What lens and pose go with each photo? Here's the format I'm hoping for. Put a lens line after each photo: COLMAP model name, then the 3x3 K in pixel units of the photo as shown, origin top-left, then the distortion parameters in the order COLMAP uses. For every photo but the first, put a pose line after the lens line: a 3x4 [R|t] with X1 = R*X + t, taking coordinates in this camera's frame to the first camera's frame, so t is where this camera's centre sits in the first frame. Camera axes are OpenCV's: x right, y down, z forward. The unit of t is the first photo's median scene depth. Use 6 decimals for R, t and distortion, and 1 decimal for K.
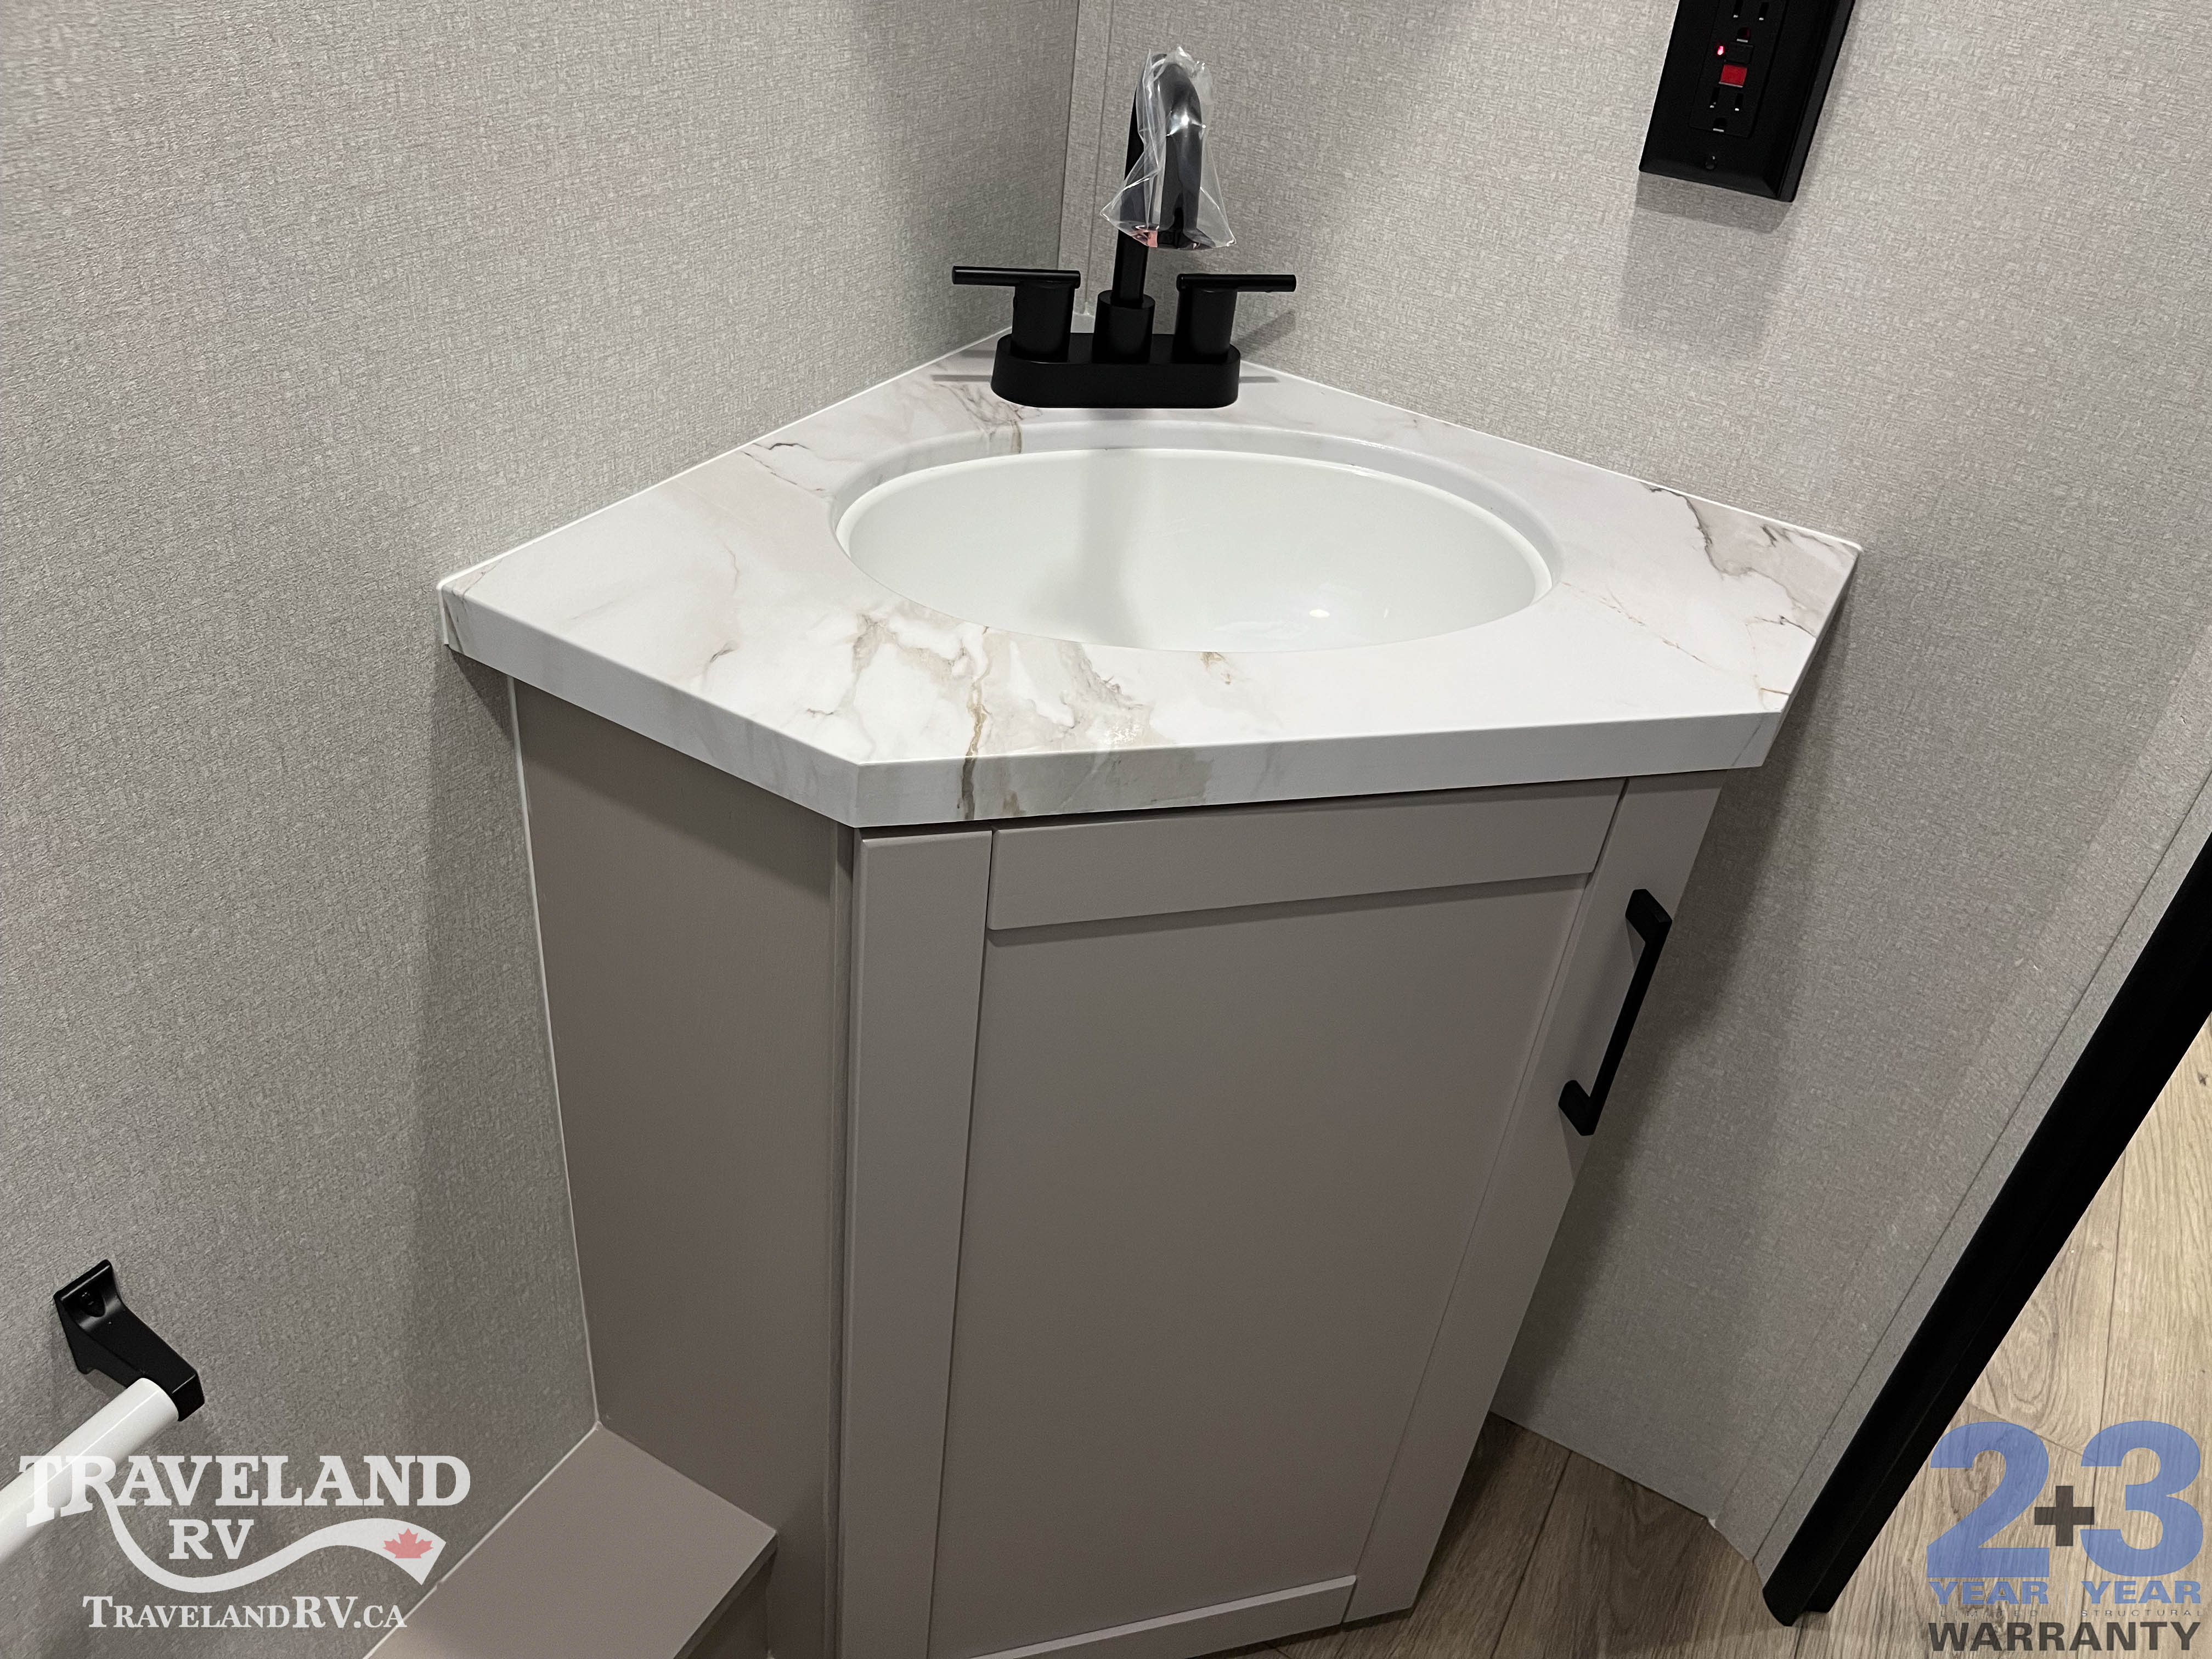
lens RADIAL K [[1698.0, 0, 1099.7], [0, 1698.0, 837.1], [0, 0, 1]] dist [0.042881, -0.059710]
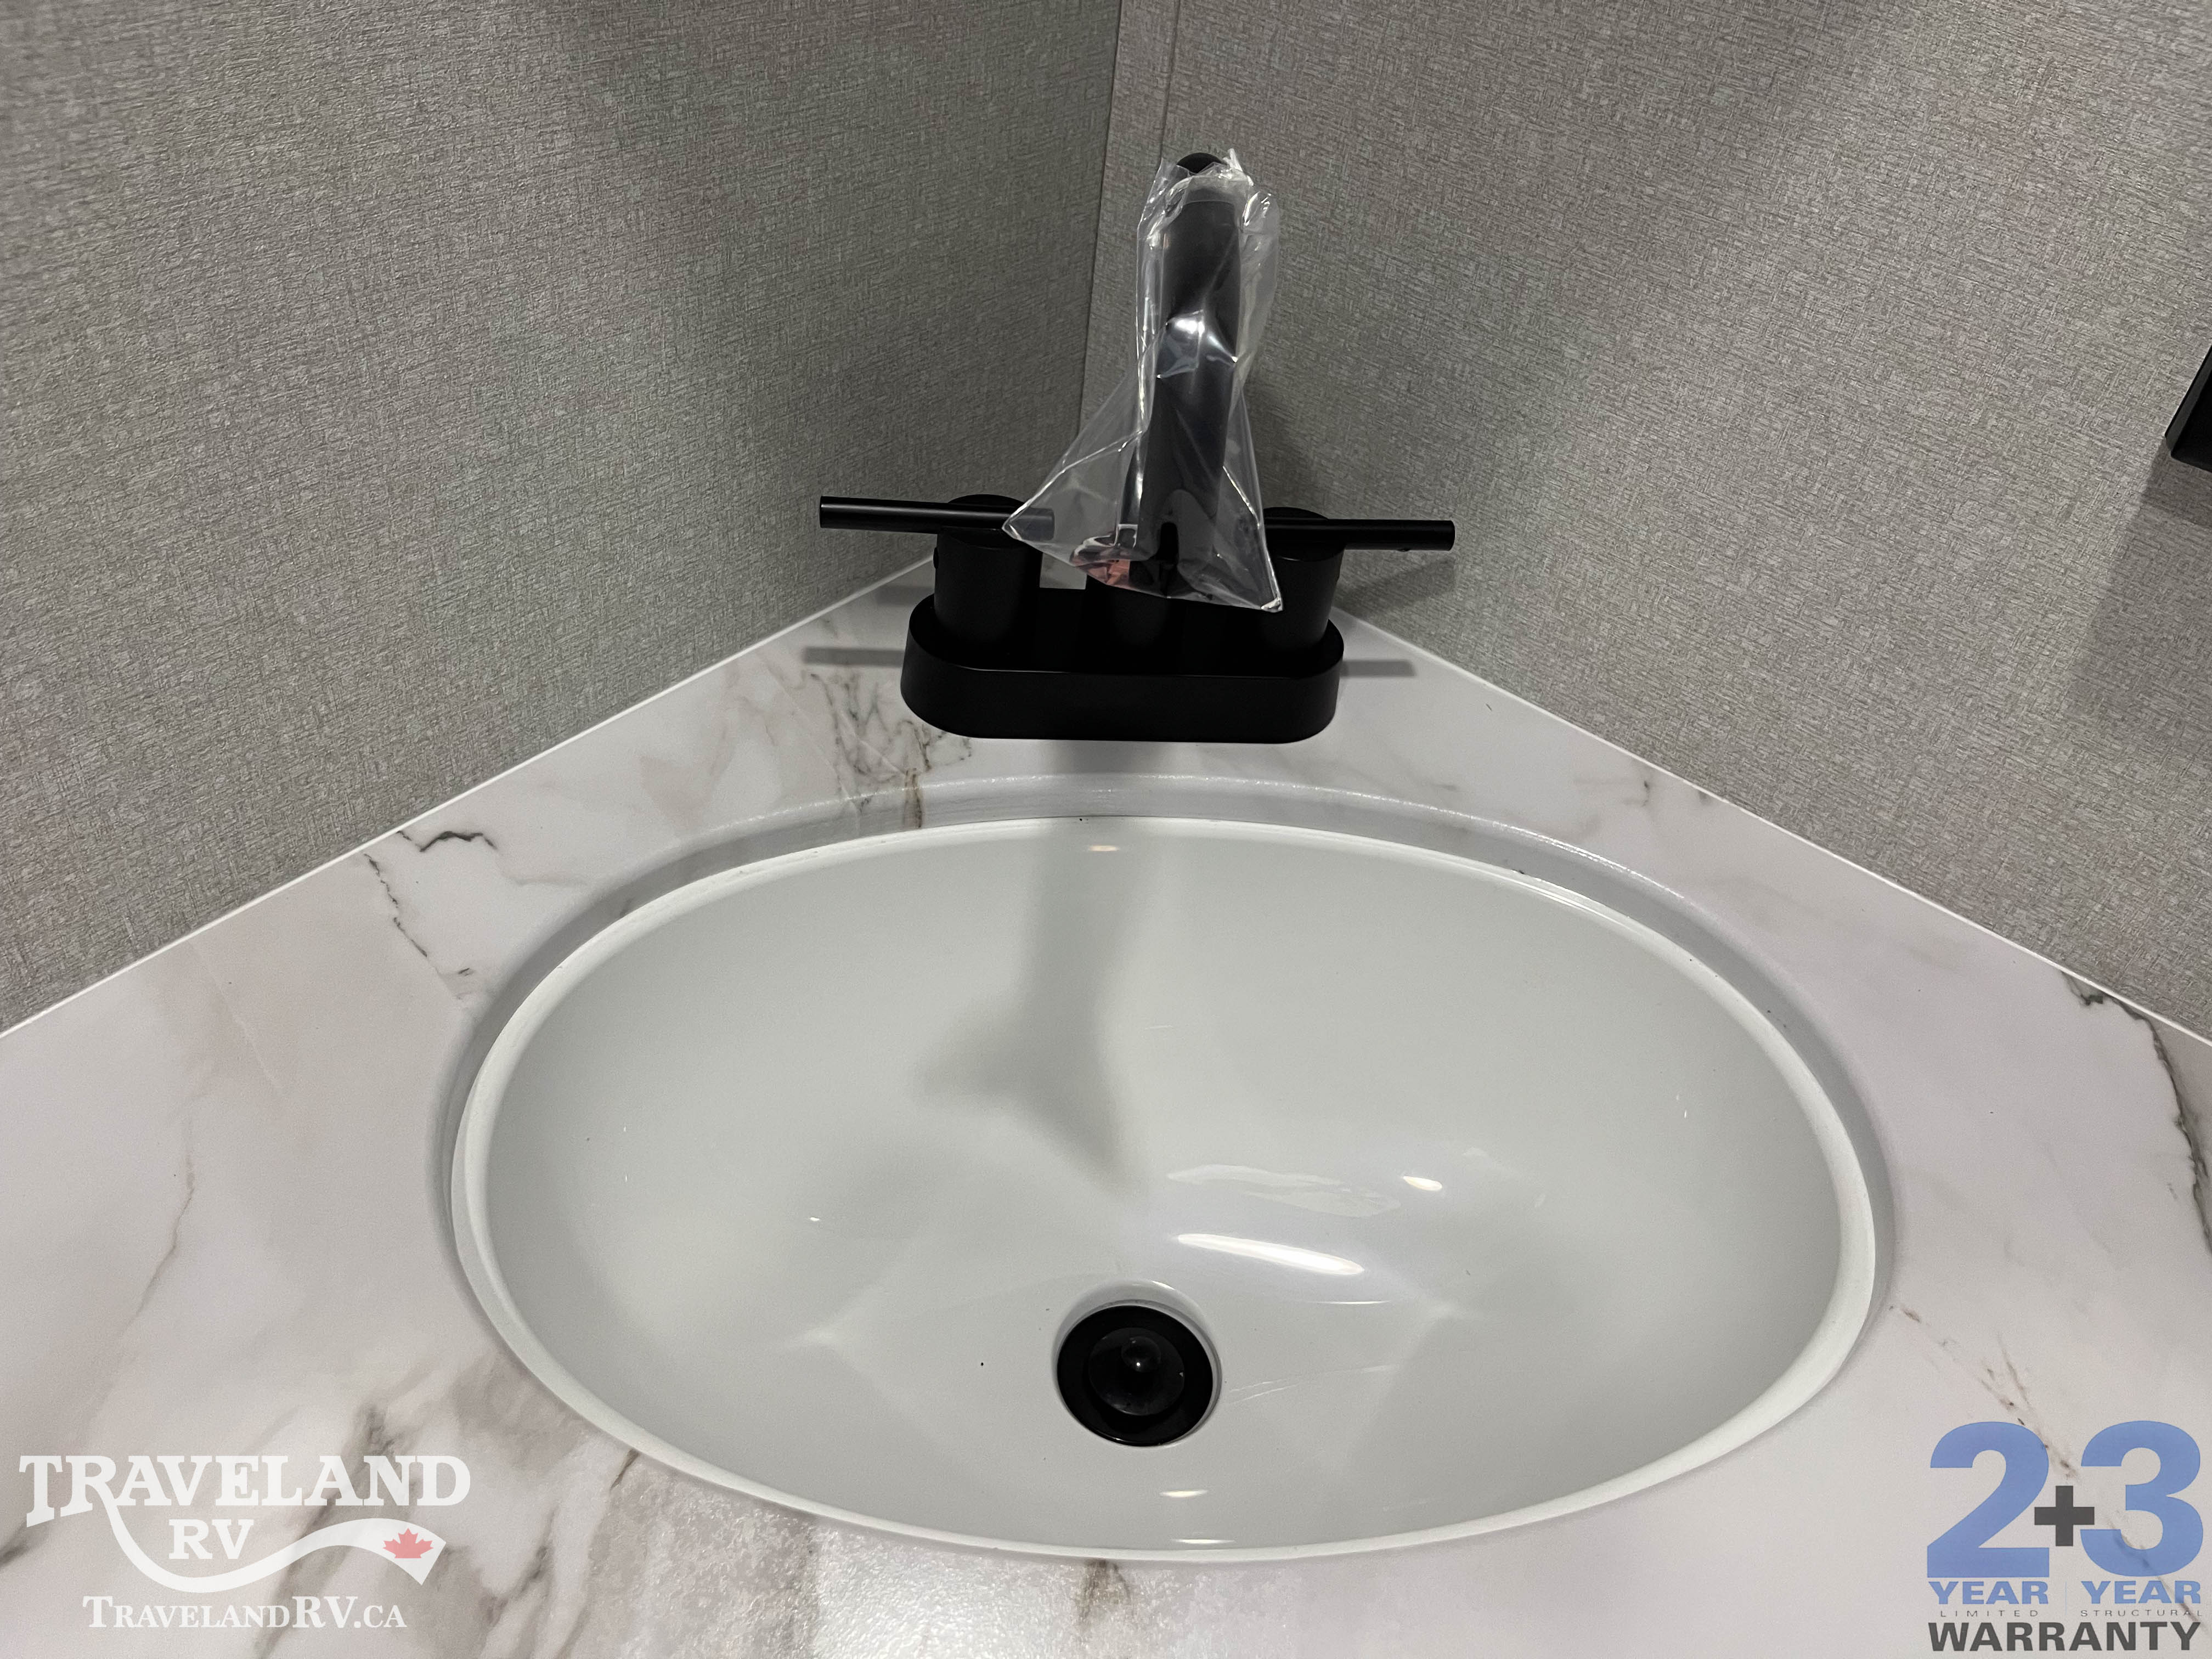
lens RADIAL K [[1698.0, 0, 1106.3], [0, 1698.0, 841.0], [0, 0, 1]] dist [0.042881, -0.059710]
pose [[0.988457, 0.100972, -0.112947, 0.079276], [-0.092009, 0.992381, 0.081940, -0.274653], [0.120361, -0.070602, 0.990216, 0.449501]]
